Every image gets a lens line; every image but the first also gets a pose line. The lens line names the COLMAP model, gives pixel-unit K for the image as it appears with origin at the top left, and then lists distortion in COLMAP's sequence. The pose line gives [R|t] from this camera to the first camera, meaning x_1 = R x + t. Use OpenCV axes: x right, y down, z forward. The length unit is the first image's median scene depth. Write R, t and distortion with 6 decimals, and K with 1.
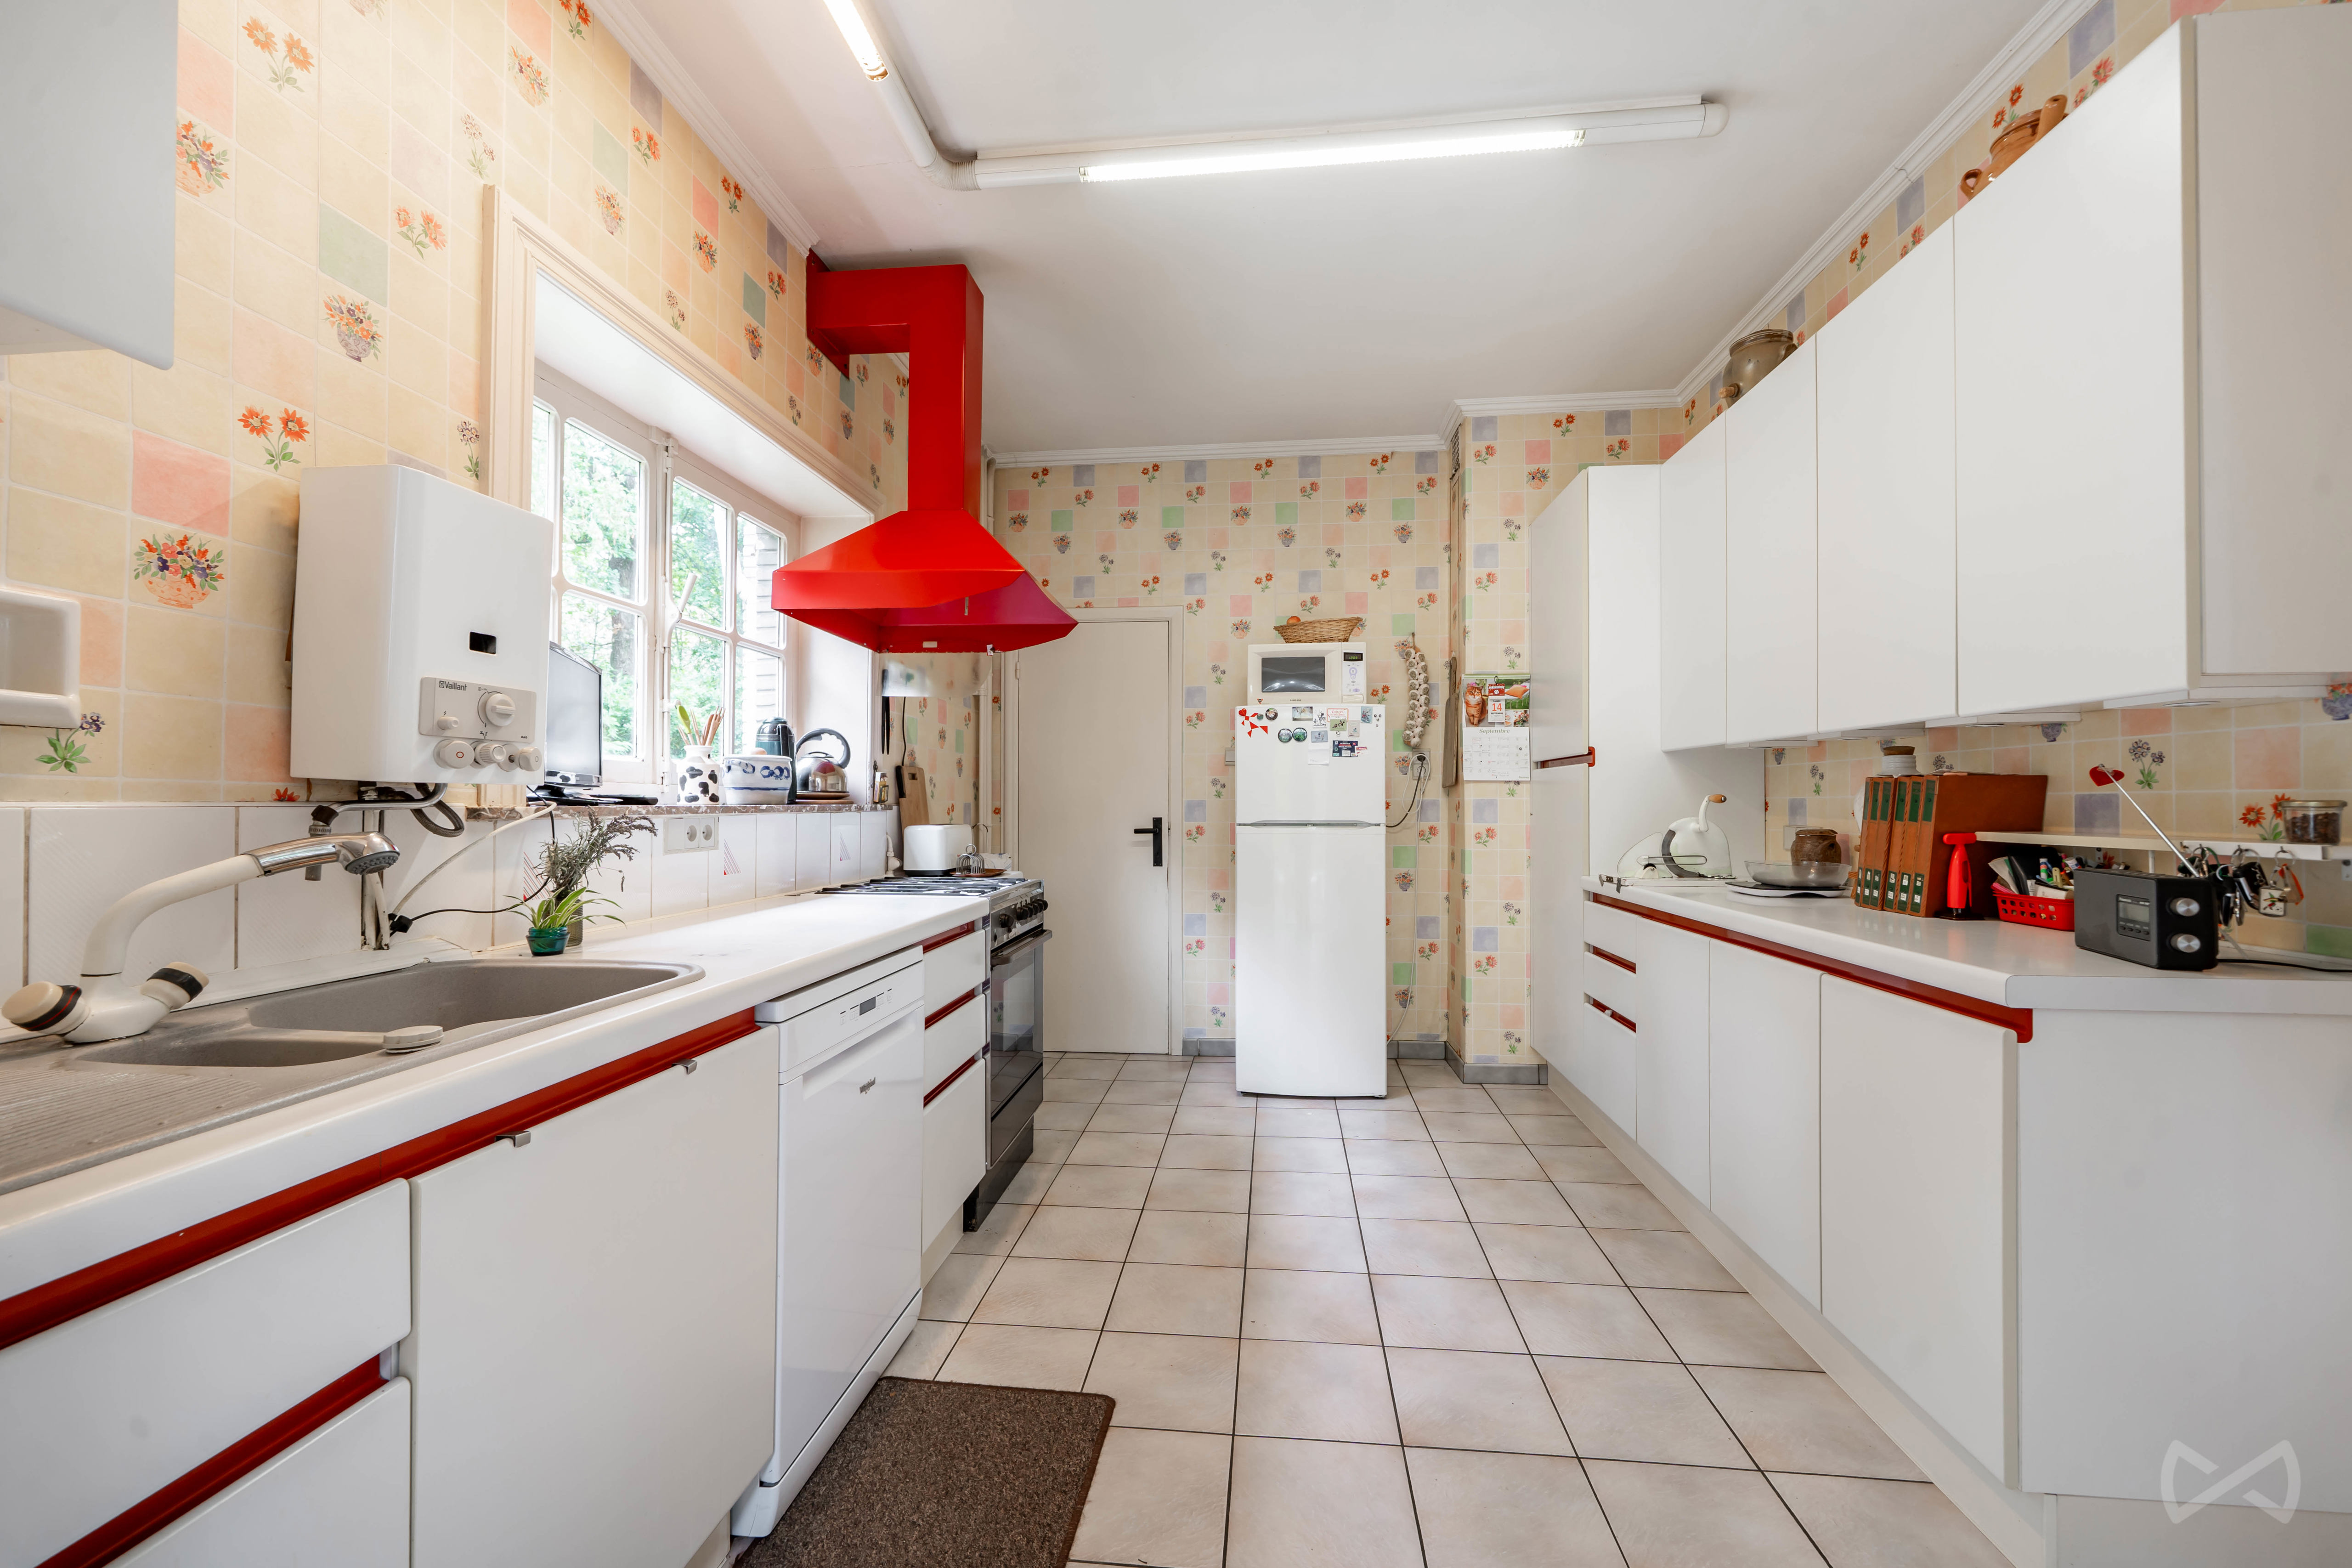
lens RADIAL K [[909.0, 0, 1185.7], [0, 909.0, 794.6], [0, 0, 1]] dist [-0.002173, -0.000268]
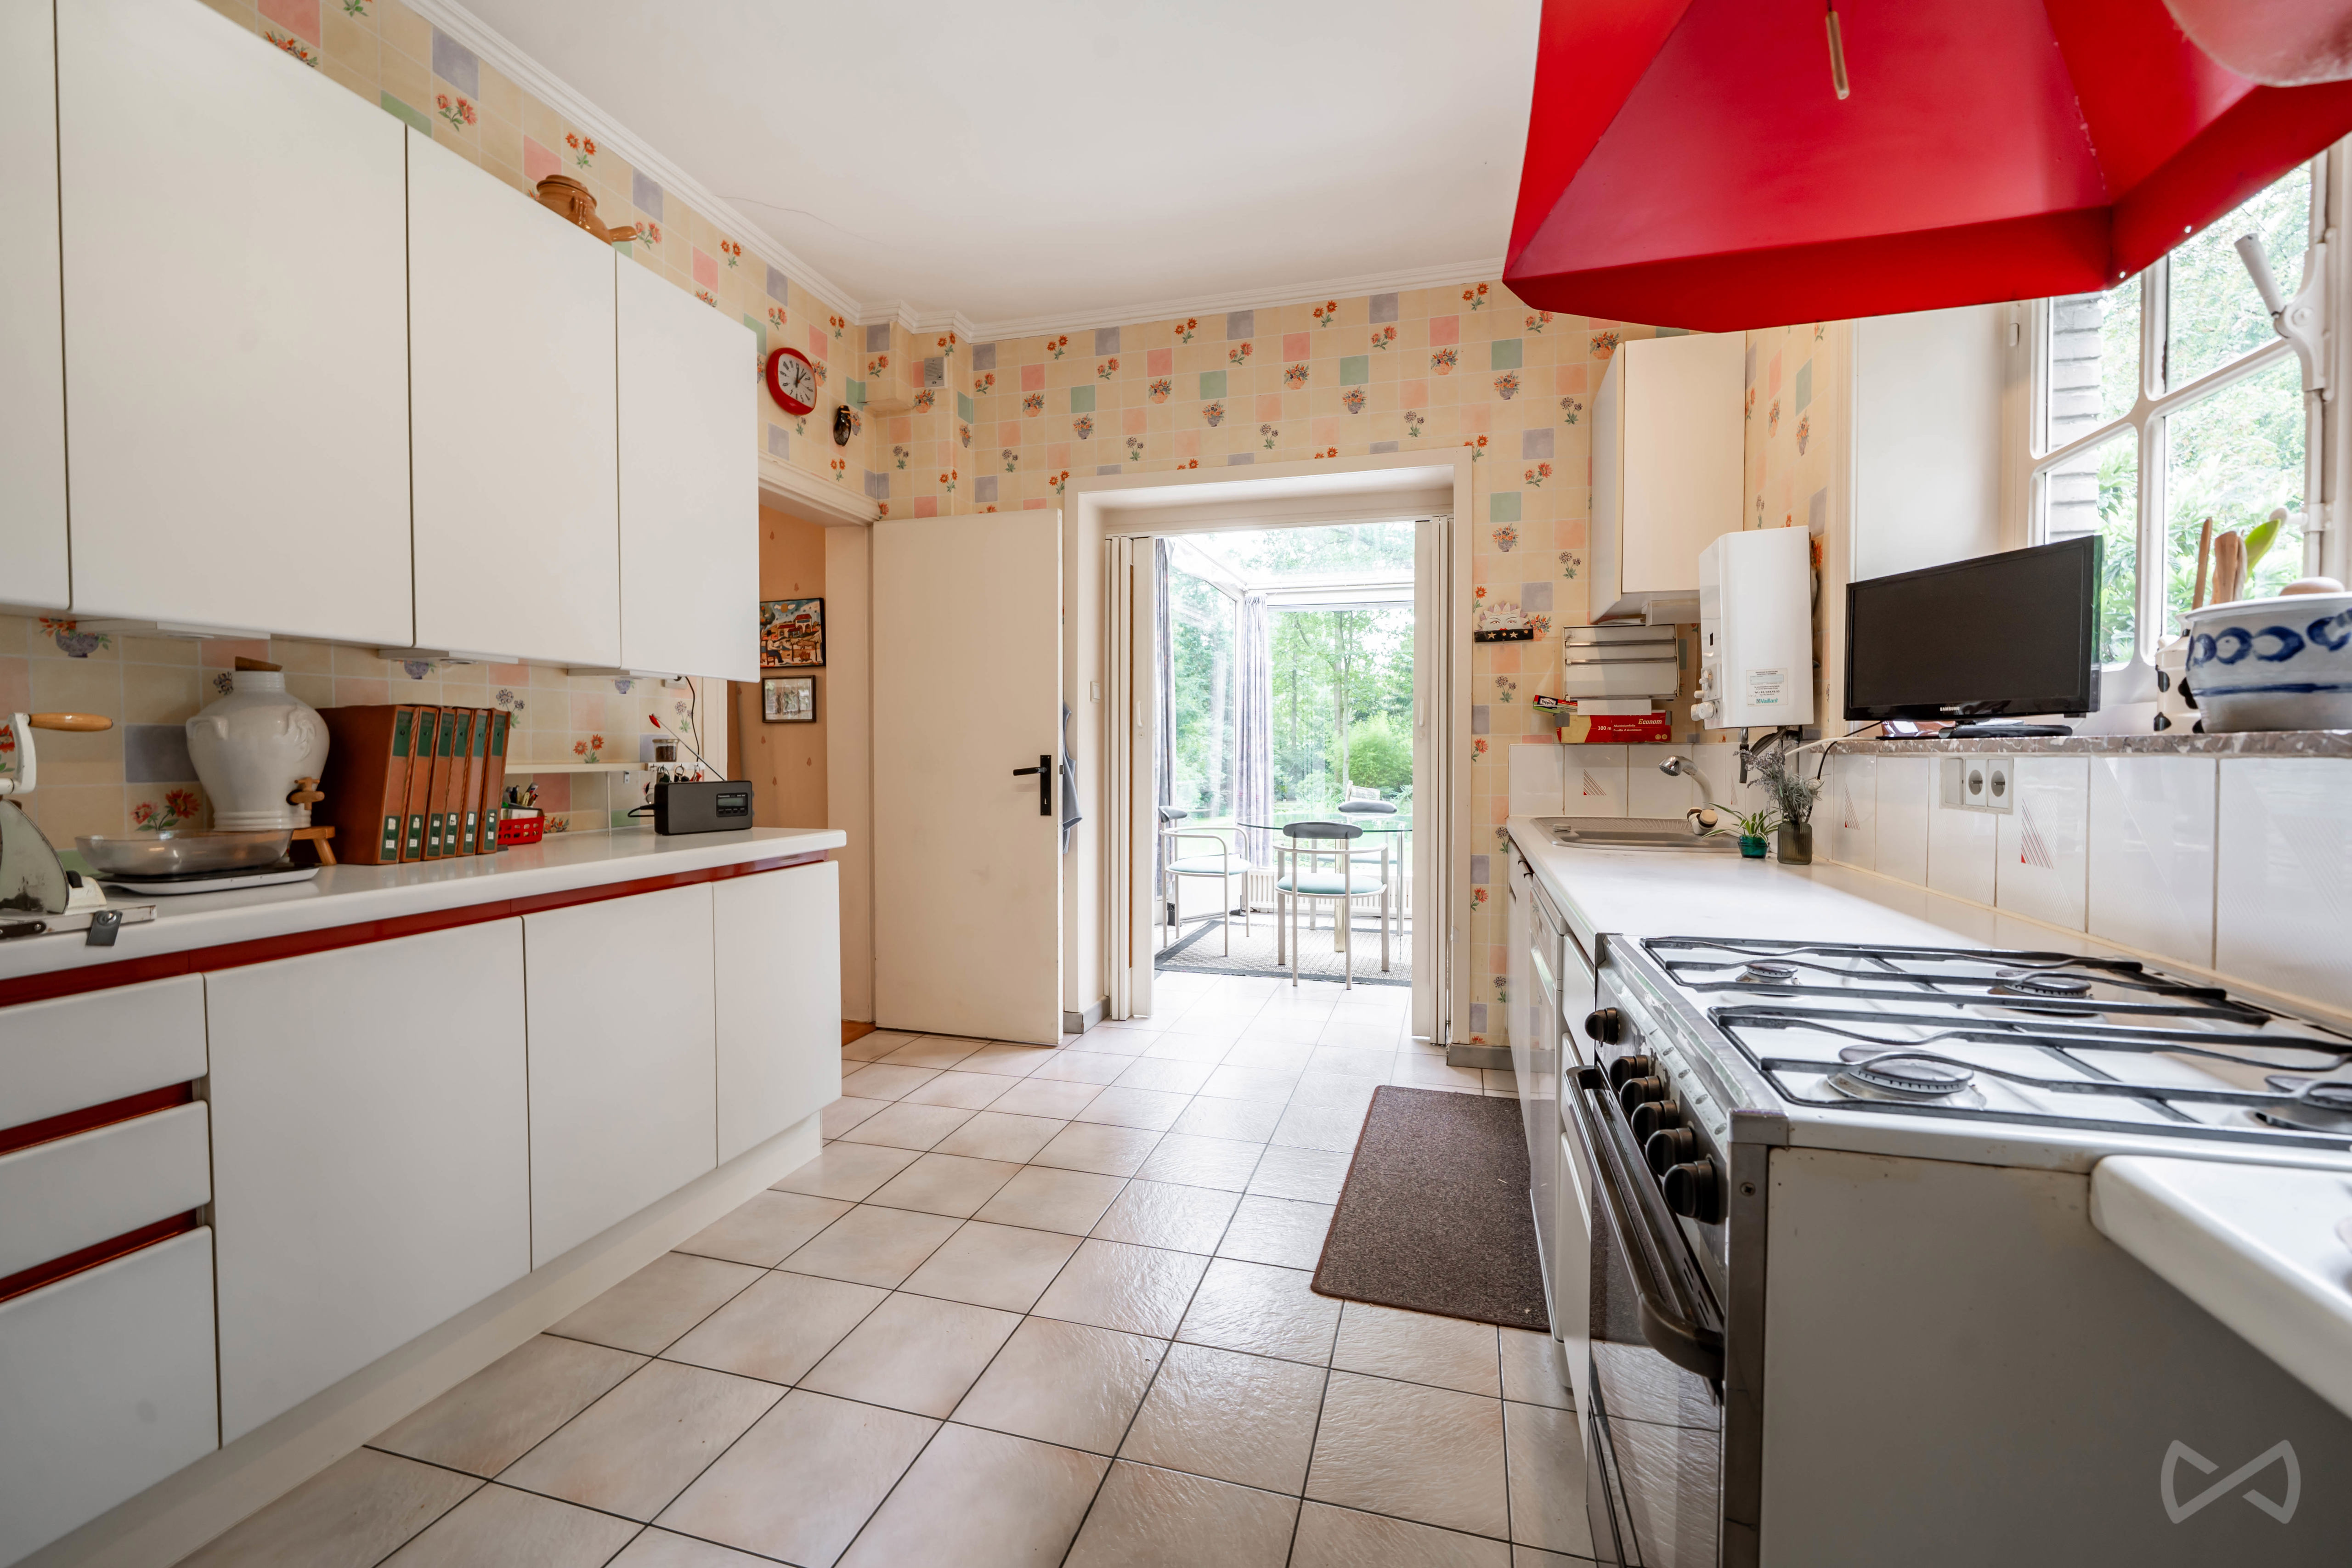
lens RADIAL K [[937.5, 0, 1209.8], [0, 937.5, 773.1], [0, 0, 1]] dist [0.000186, -0.000068]
pose [[-0.985711, -0.006003, 0.168338, -0.128680], [-0.003342, 0.999865, 0.016084, 0.029086], [-0.168412, 0.015292, -0.985598, 1.898096]]
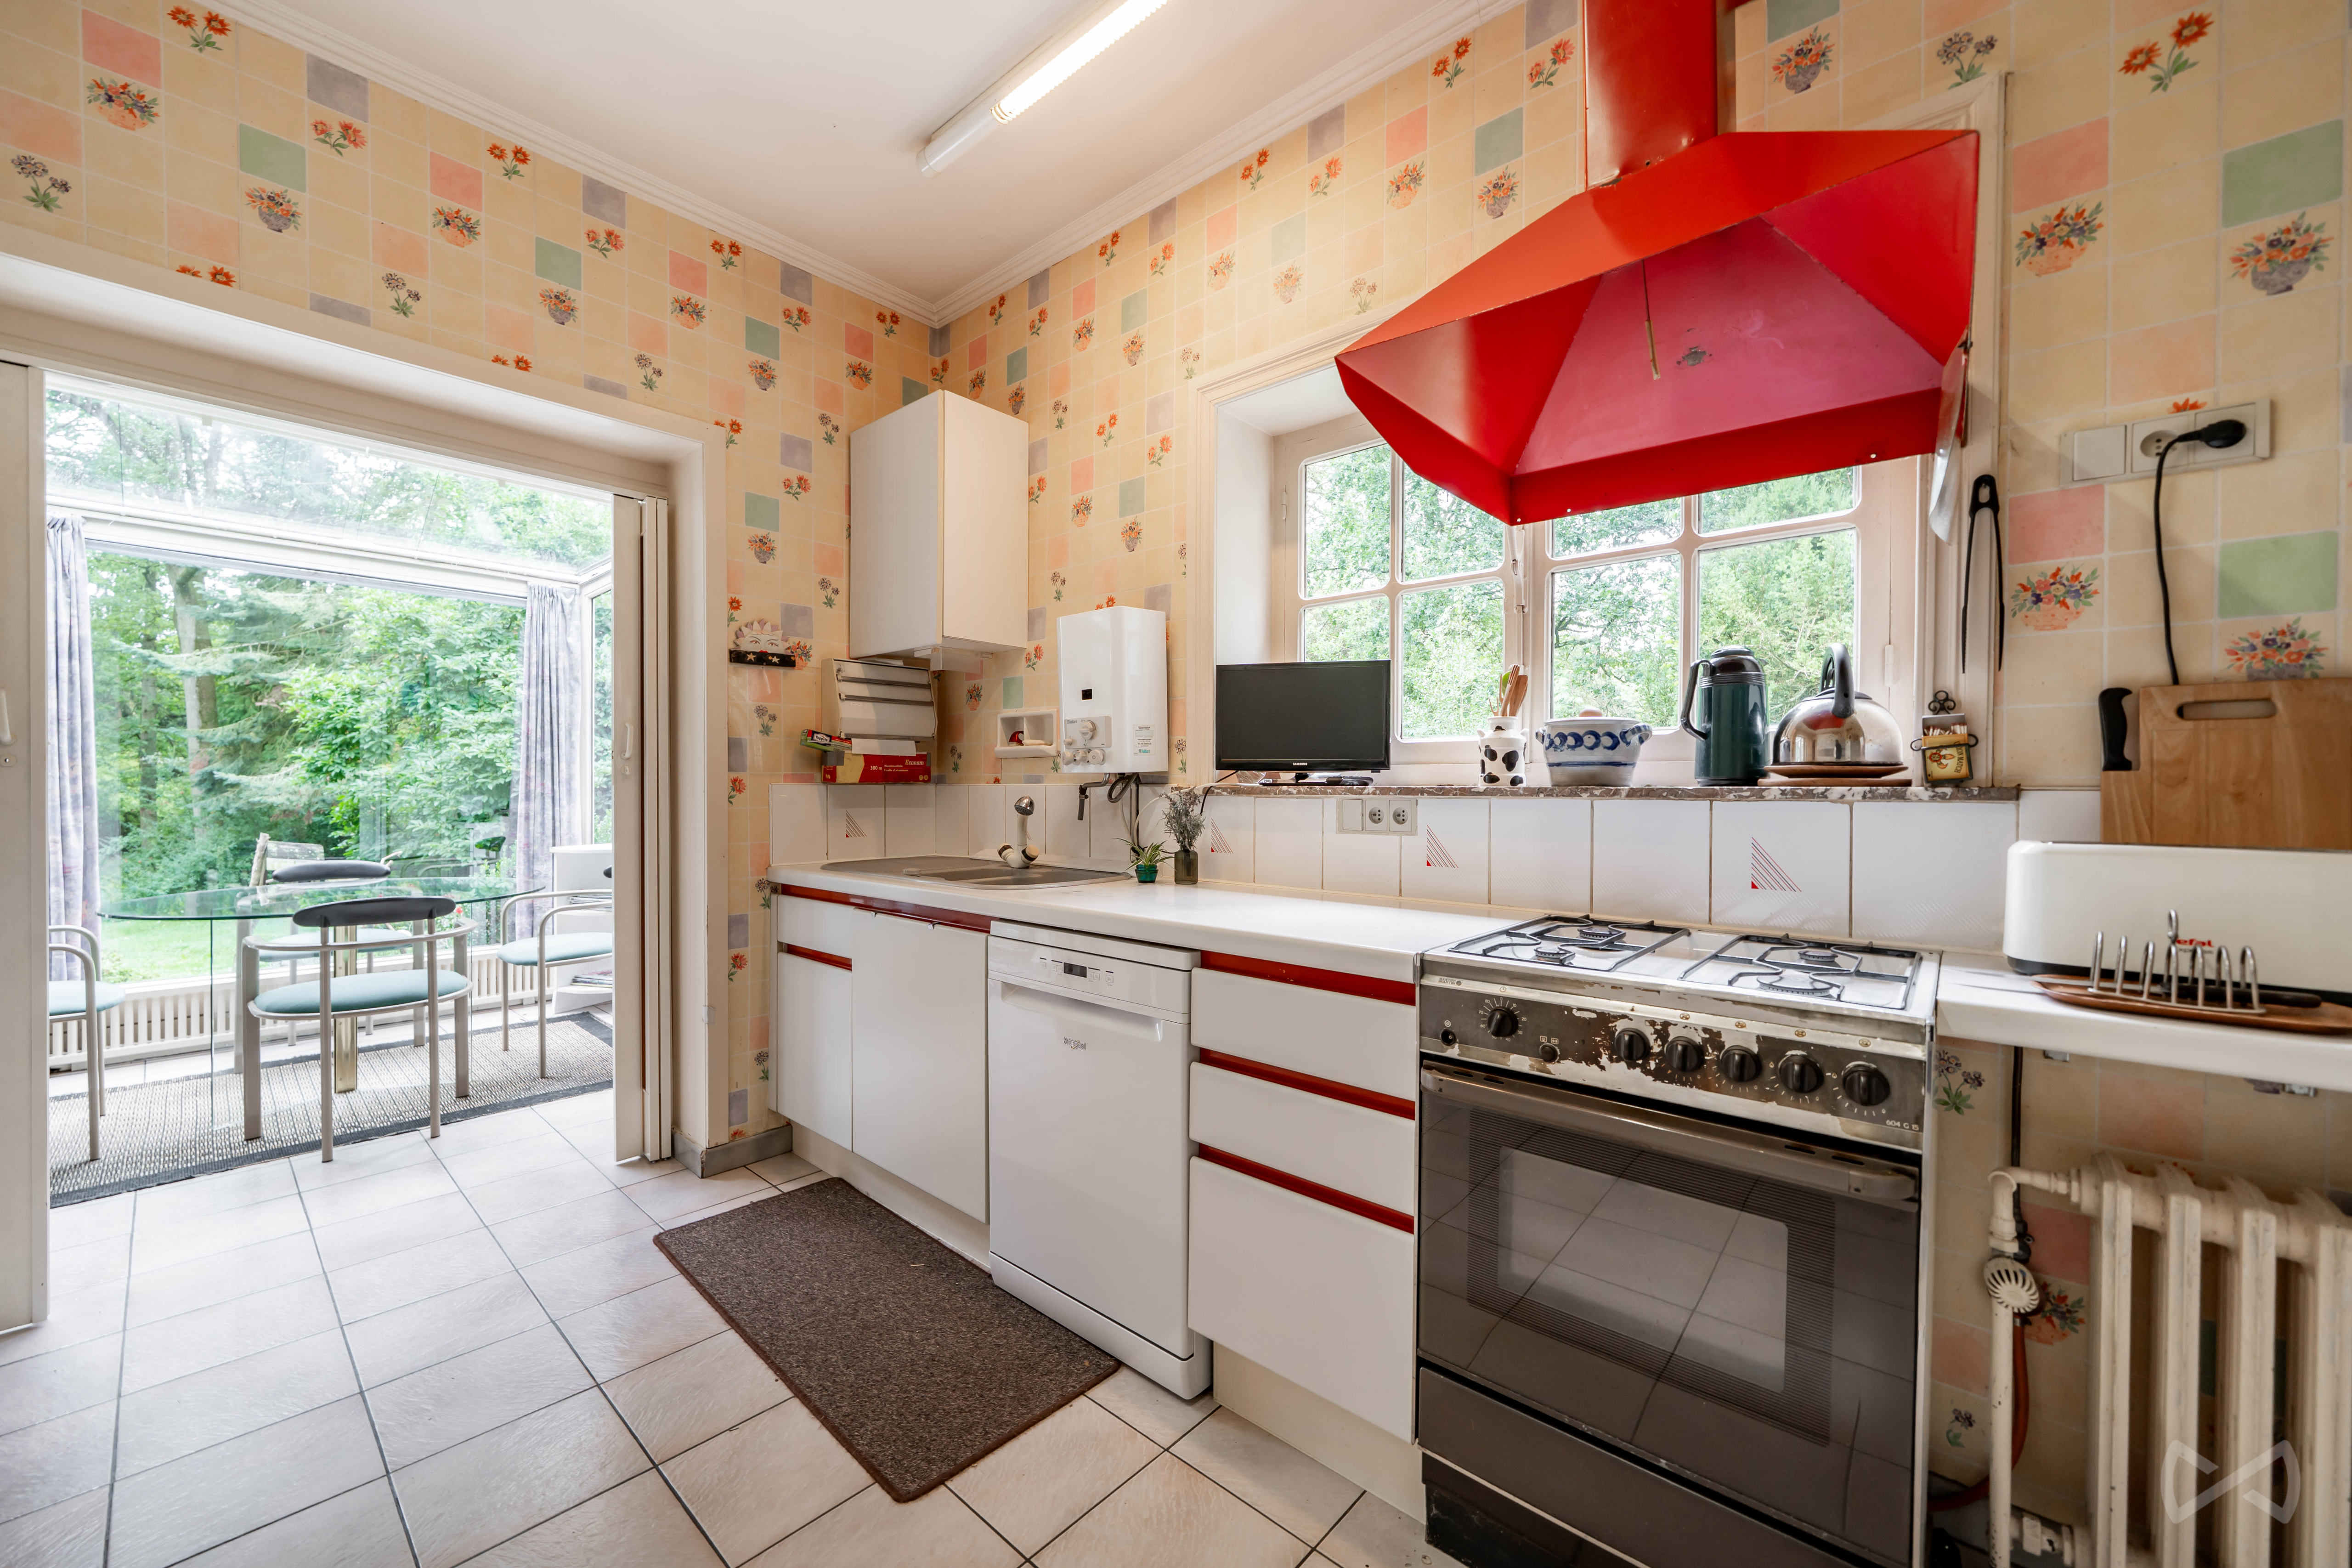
lens RADIAL K [[909.0, 0, 1185.7], [0, 909.0, 794.6], [0, 0, 1]] dist [-0.002173, -0.000268]
pose [[-0.585132, 0.003941, -0.810928, 0.392435], [0.003154, 0.999992, 0.002584, 0.018893], [0.810932, -0.001046, -0.585140, 1.522398]]
